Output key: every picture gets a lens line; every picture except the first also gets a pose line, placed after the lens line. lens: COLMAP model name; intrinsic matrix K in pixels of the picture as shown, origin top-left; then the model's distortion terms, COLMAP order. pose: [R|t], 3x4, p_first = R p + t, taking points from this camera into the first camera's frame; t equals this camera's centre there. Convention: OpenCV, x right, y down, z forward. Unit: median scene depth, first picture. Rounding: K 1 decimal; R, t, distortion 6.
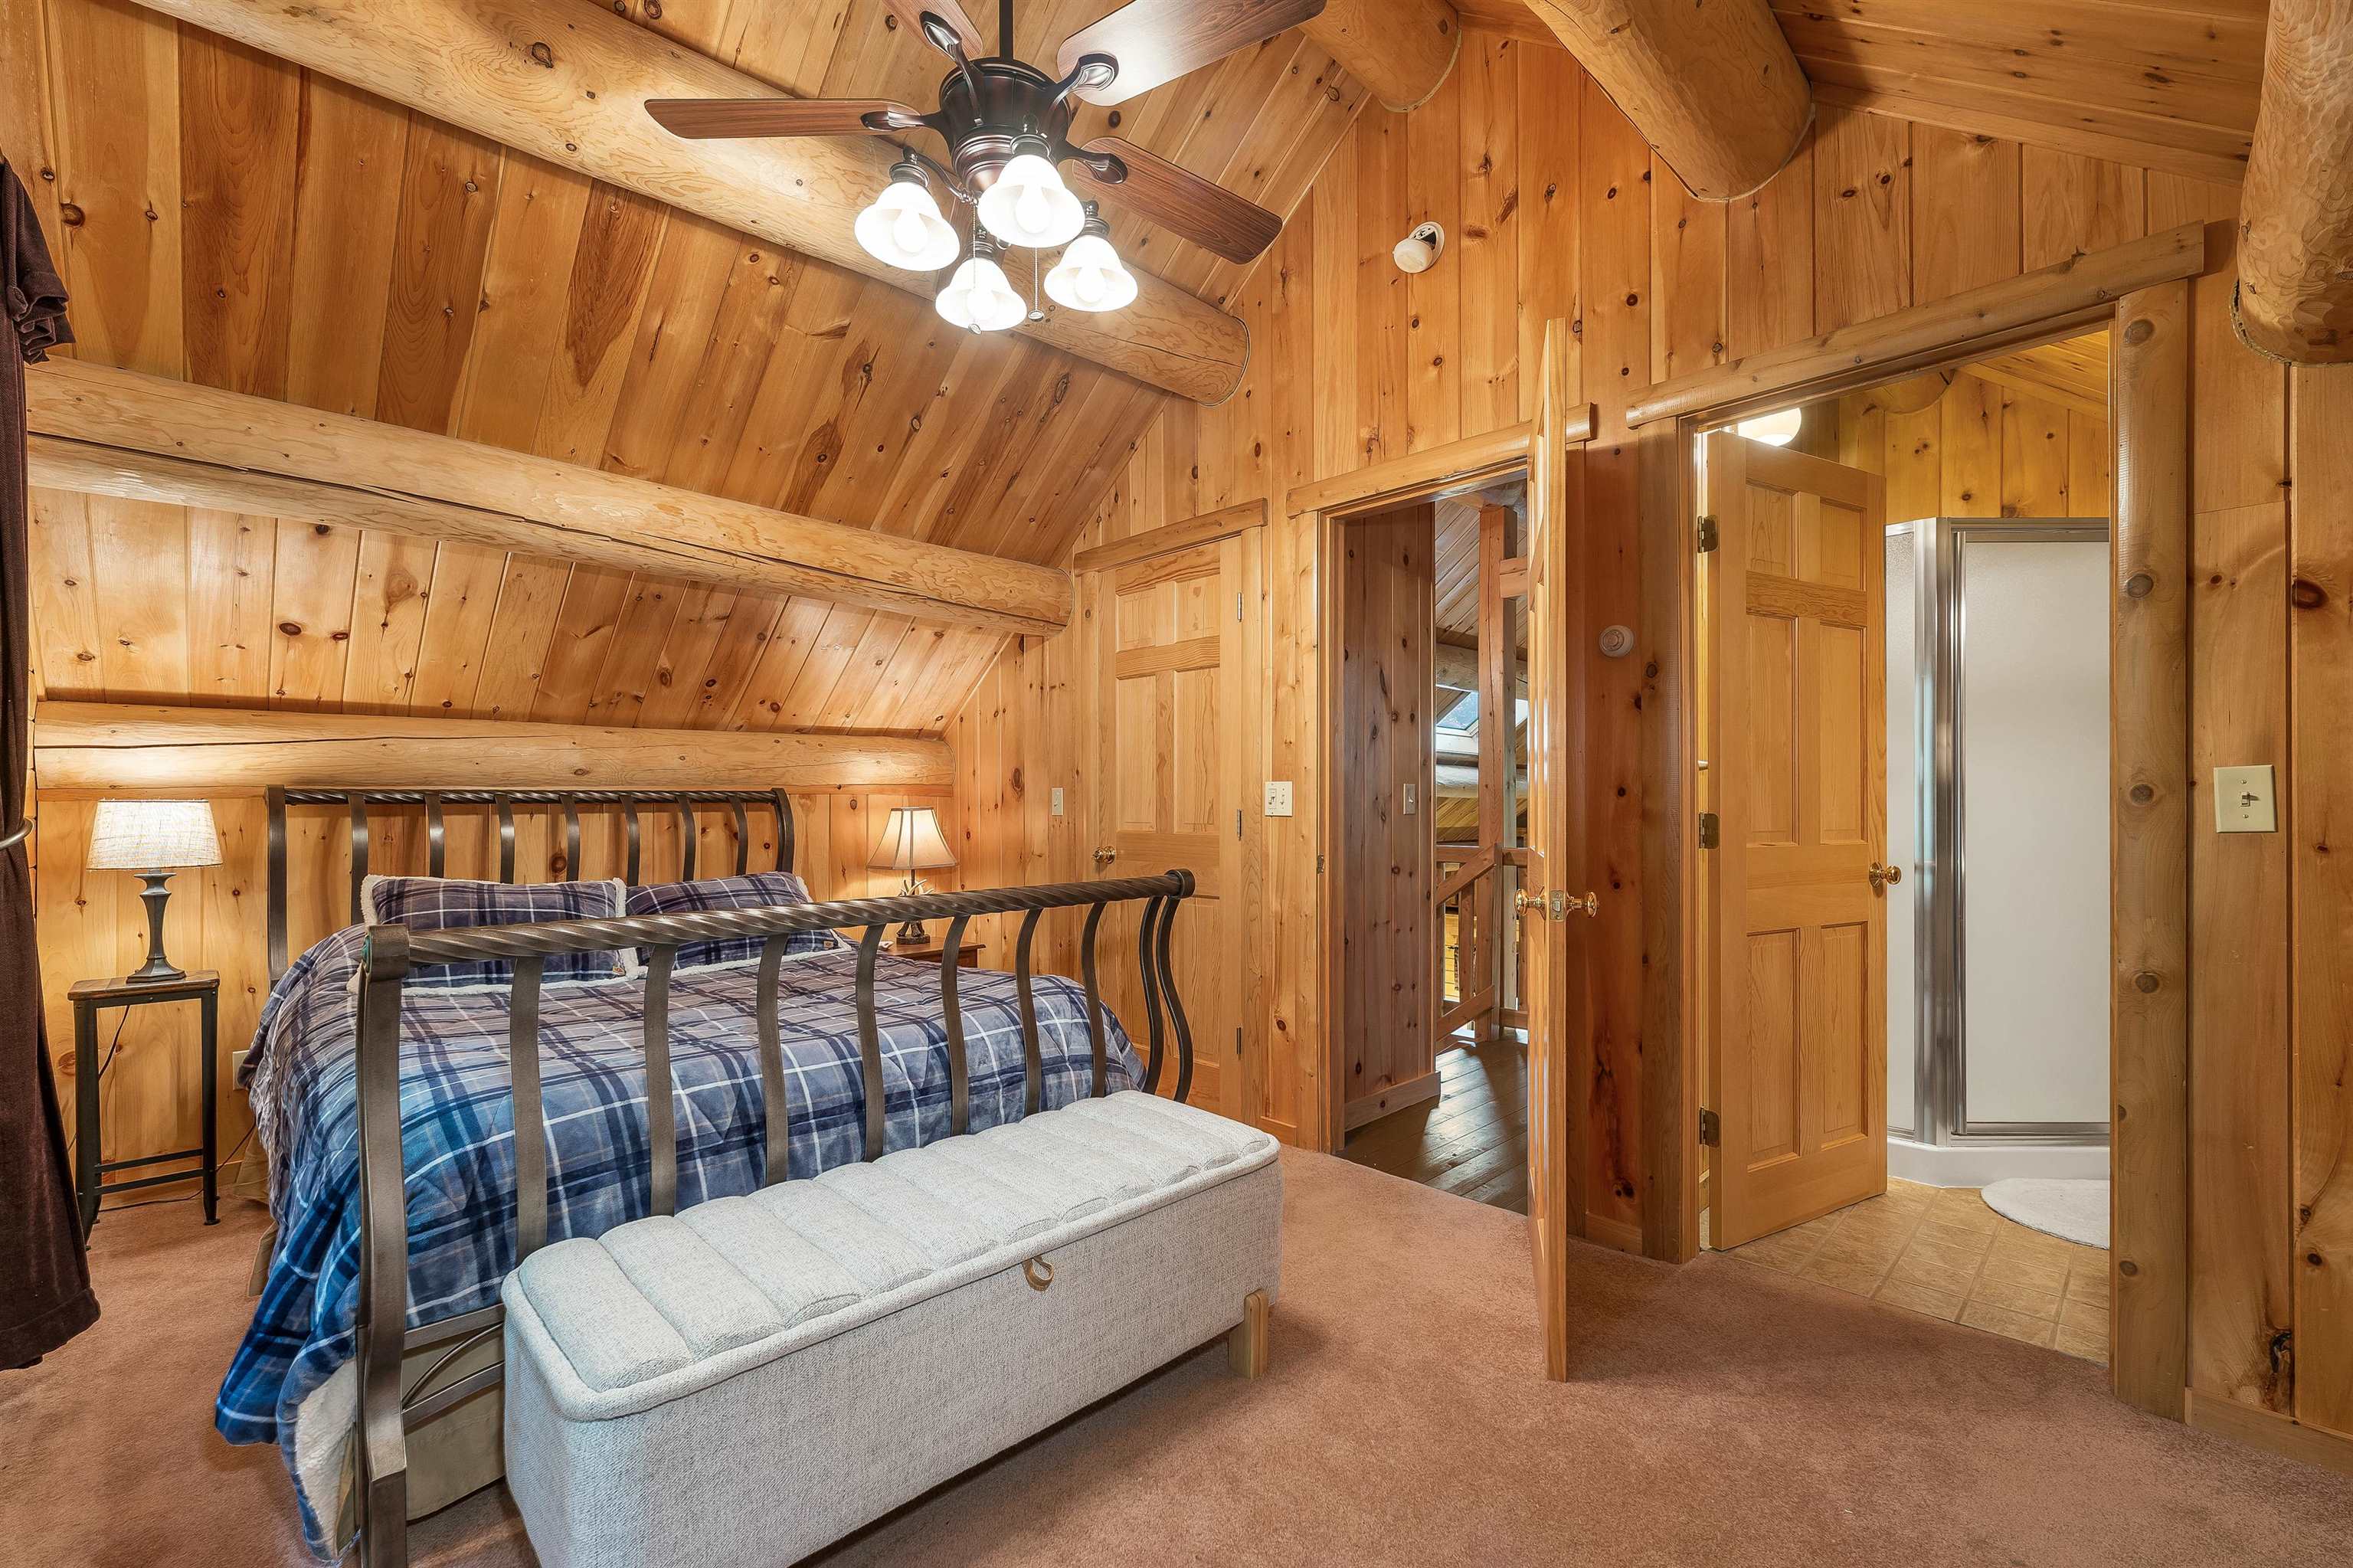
lens RADIAL K [[976.1, 0, 1197.0], [0, 976.1, 795.2], [0, 0, 1]] dist [0.001047, 0.000400]
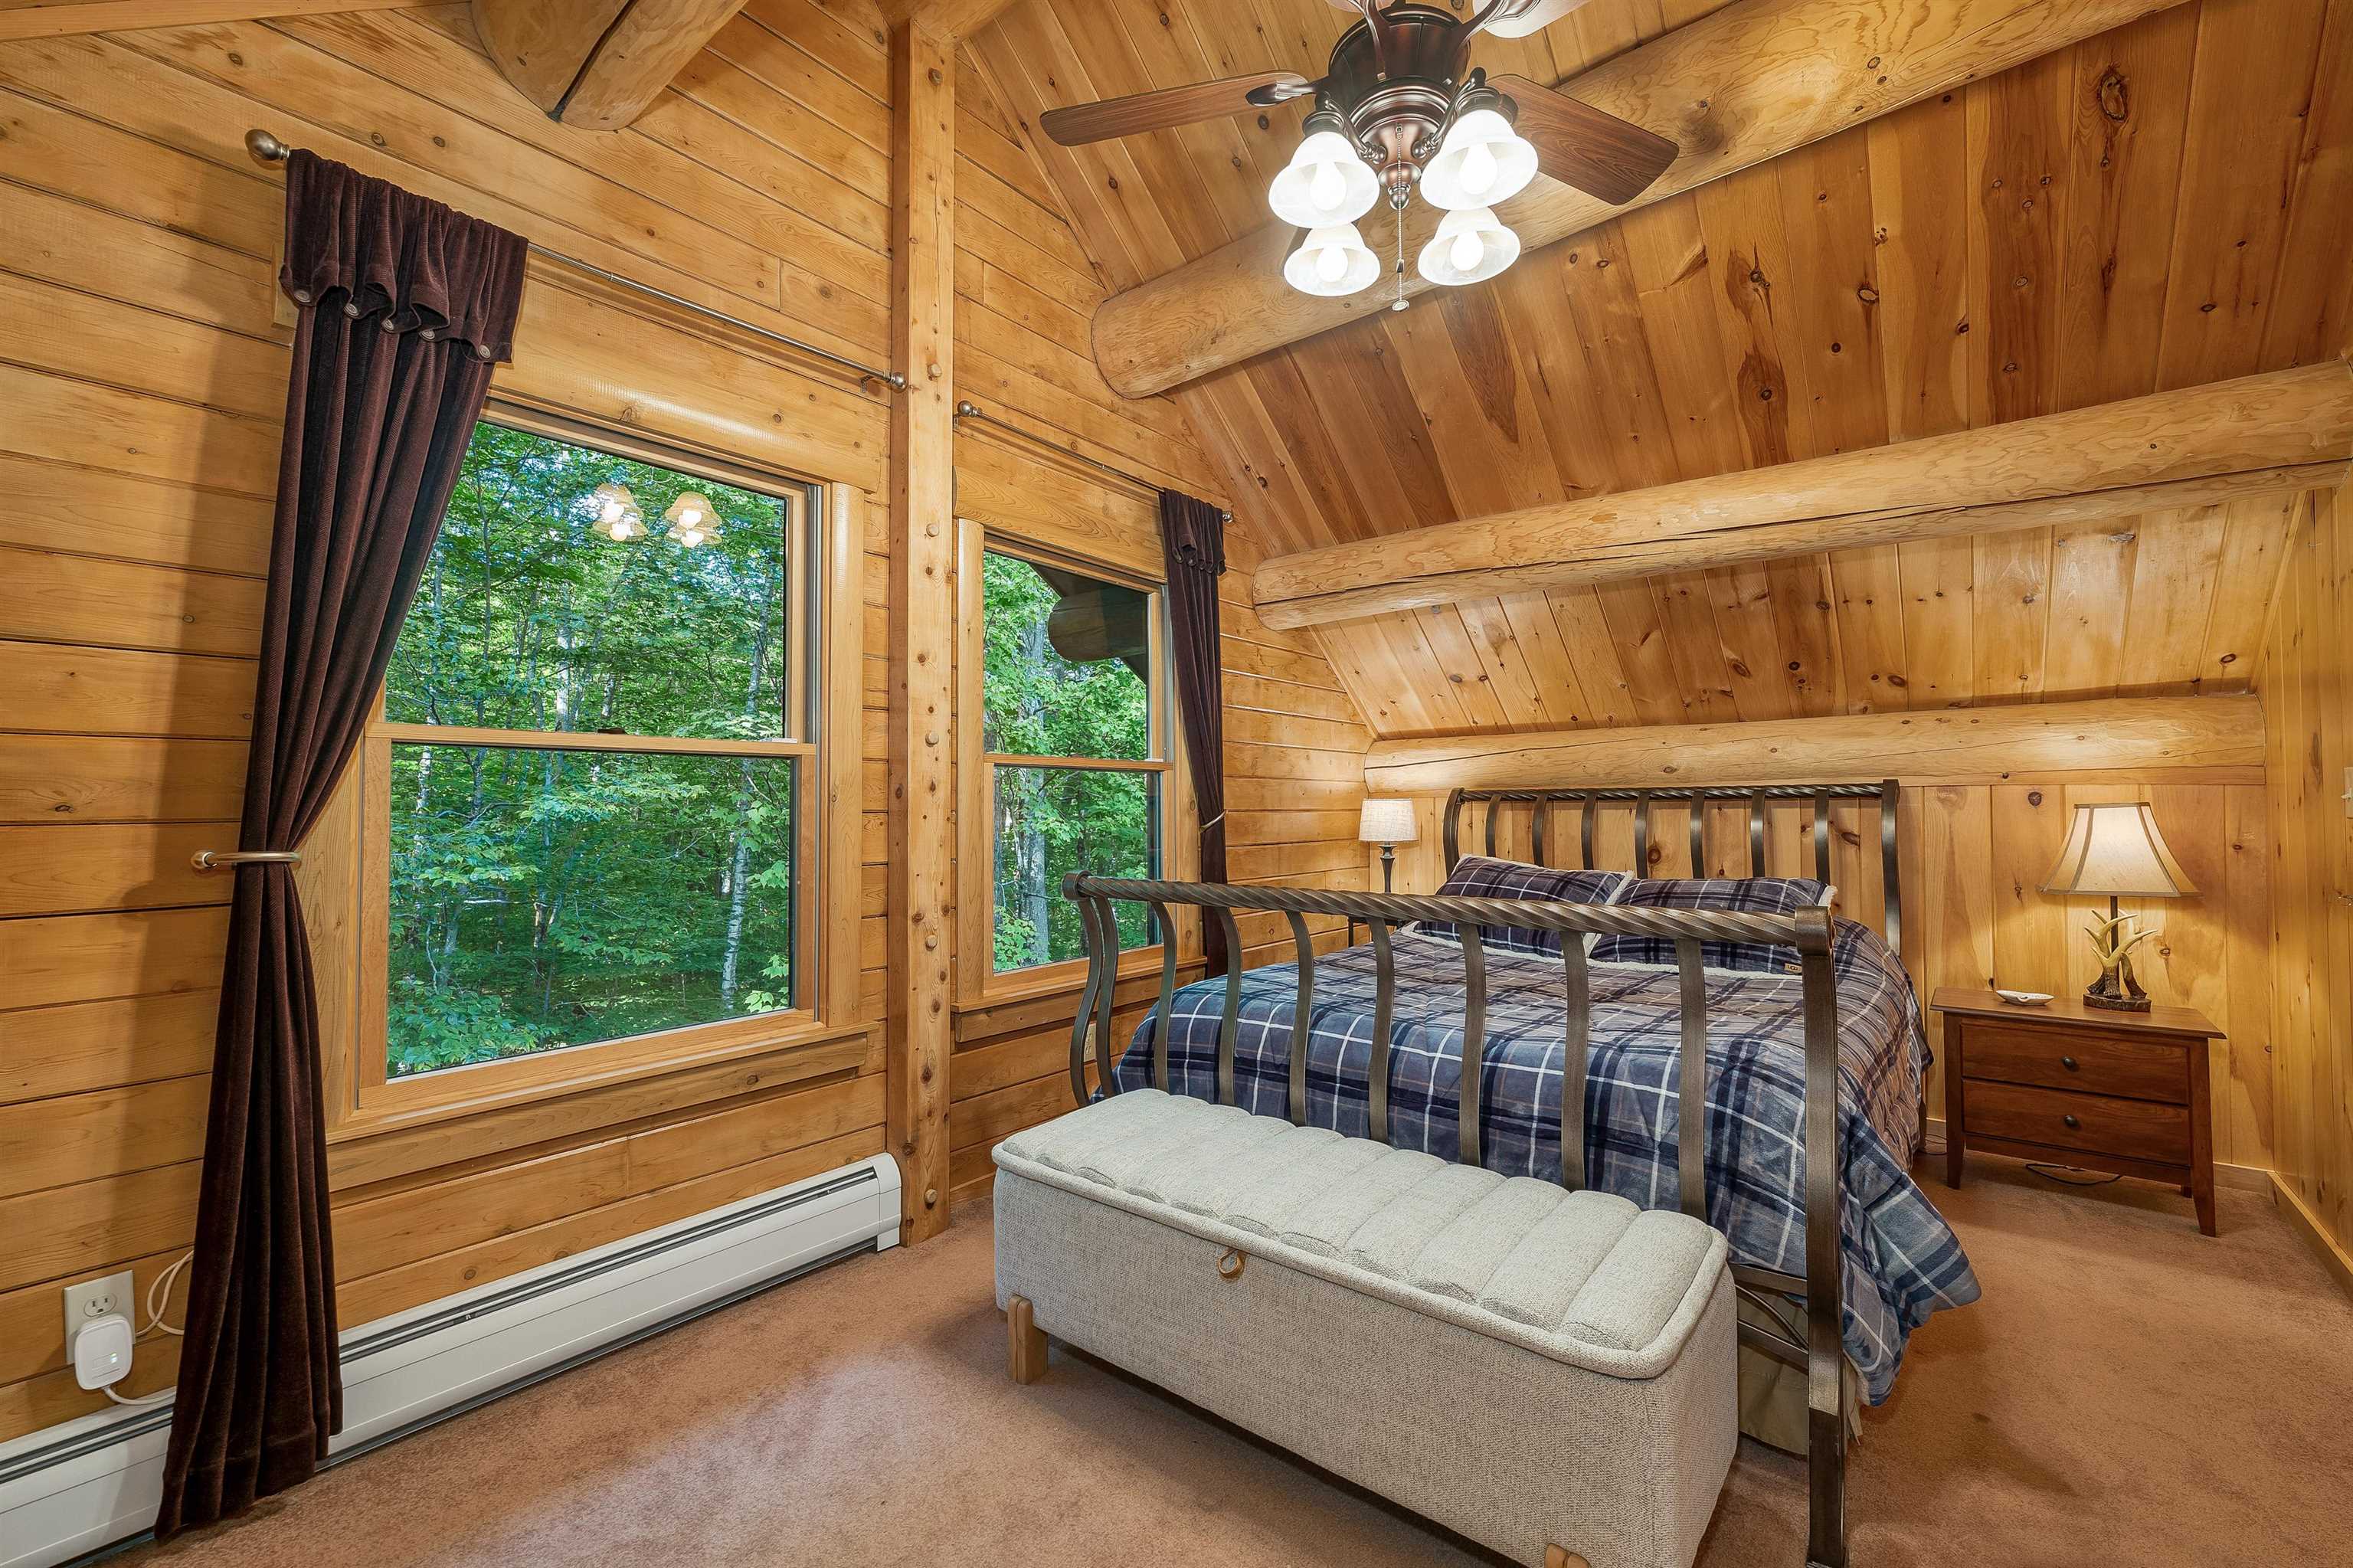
lens RADIAL K [[976.1, 0, 1176.5], [0, 976.1, 780.7], [0, 0, 1]] dist [0.001047, 0.000400]
pose [[0.115909, -0.021218, -0.993033, 0.398785], [0.015335, 0.999691, -0.019570, 0.000673], [0.993141, -0.012960, 0.116199, 0.386186]]
